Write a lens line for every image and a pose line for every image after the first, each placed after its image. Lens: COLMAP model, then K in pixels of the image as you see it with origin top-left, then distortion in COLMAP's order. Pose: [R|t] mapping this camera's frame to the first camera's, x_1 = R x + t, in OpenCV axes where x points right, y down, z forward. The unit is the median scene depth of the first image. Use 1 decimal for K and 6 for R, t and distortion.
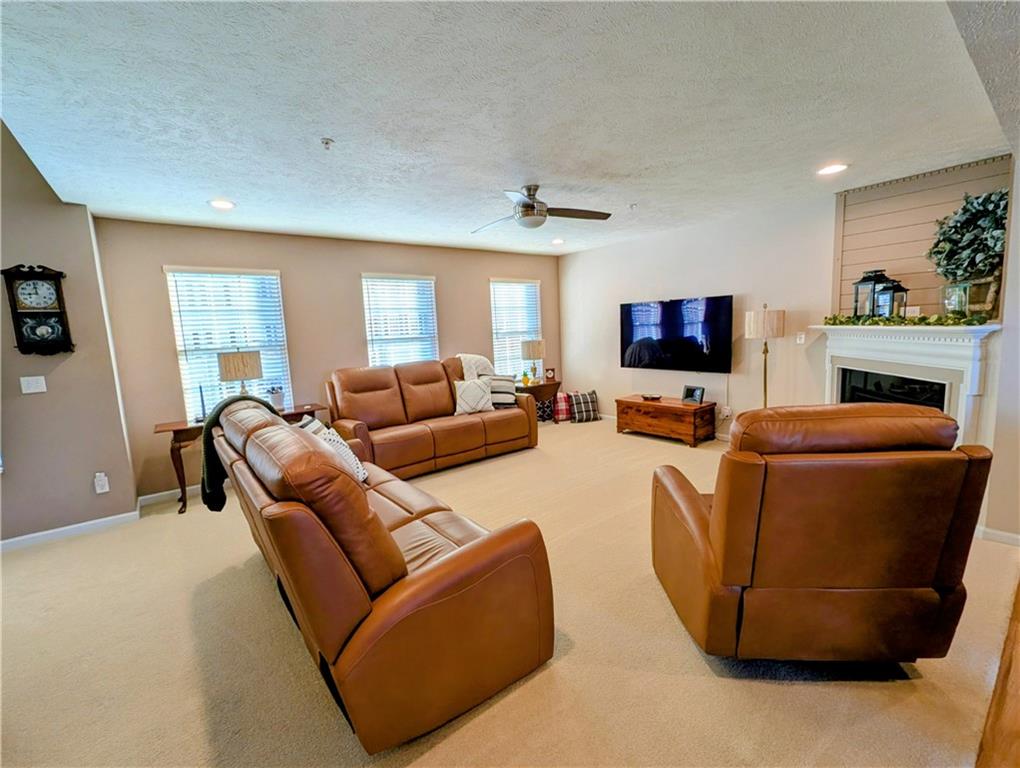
lens RADIAL K [[444.7, 0, 508.8], [0, 444.7, 381.6], [0, 0, 1]] dist [0.013321, -0.000207]
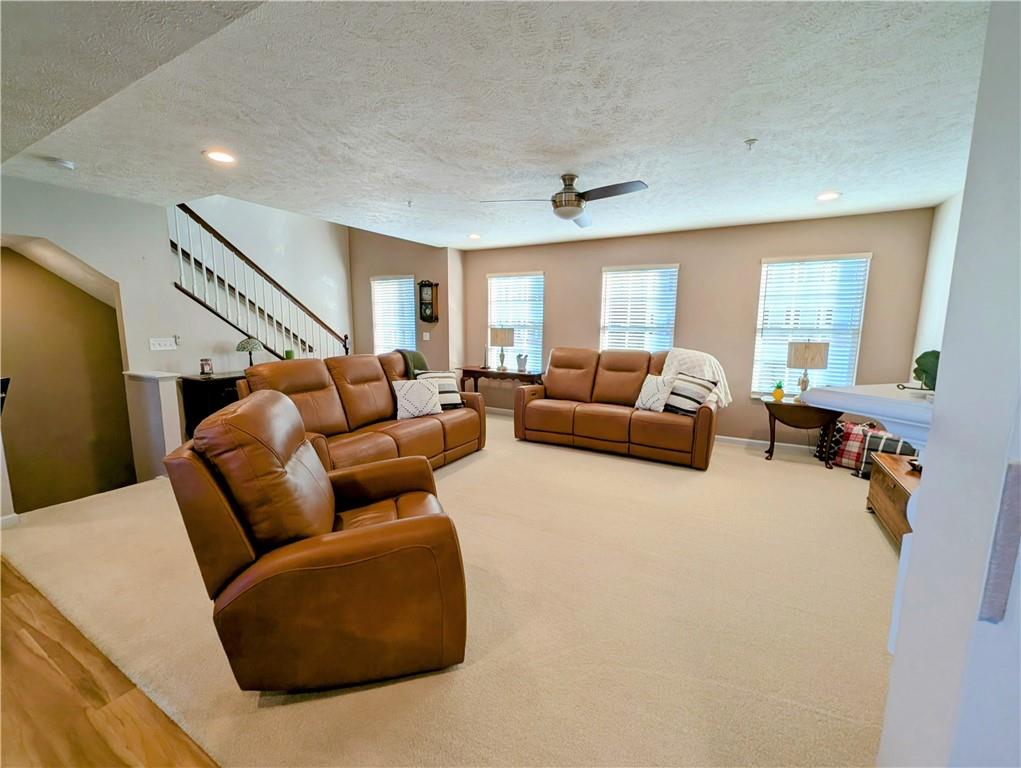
lens RADIAL K [[421.6, 0, 507.0], [0, 421.6, 381.1], [0, 0, 1]] dist [0.000014, -0.000195]
pose [[0.384524, 0.178869, -0.905620, 0.735594], [-0.137639, 0.981190, 0.135354, -0.084059], [0.912796, 0.072602, 0.401910, 0.435676]]
